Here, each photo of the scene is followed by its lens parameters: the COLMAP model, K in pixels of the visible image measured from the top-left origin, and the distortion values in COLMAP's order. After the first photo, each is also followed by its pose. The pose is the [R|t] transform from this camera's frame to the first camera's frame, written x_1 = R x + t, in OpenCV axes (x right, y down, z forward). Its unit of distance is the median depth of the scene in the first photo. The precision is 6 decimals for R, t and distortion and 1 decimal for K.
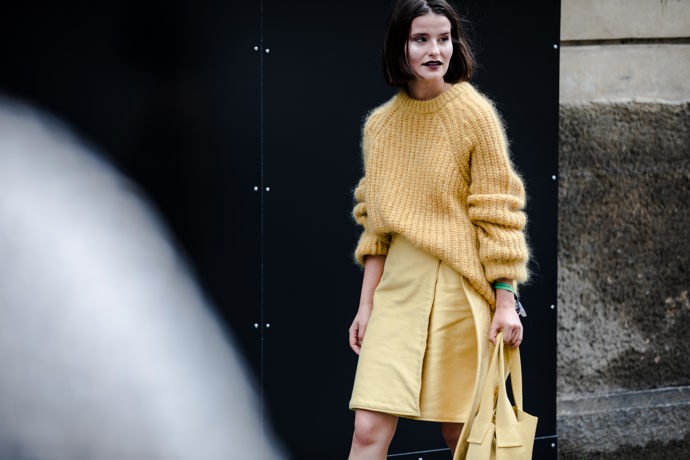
lens RADIAL K [[2671.1, 0, 345.0], [0, 2671.1, 229.9], [0, 0, 1]] dist [-0.058429, 0.000000]
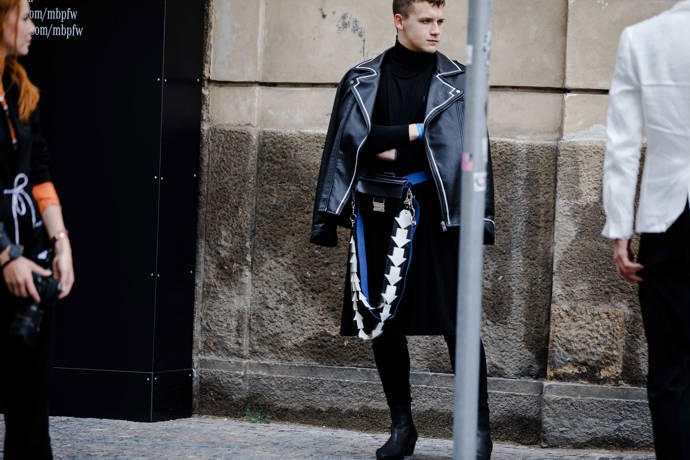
lens RADIAL K [[2882.5, 0, 344.9], [0, 2882.5, 230.1], [0, 0, 1]] dist [-0.203180, 0.000000]
pose [[0.621468, 0.064372, -0.780790, 1.170609], [-0.103137, 0.994667, -0.000086, -0.003471], [0.776621, 0.080581, 0.624793, 0.163337]]
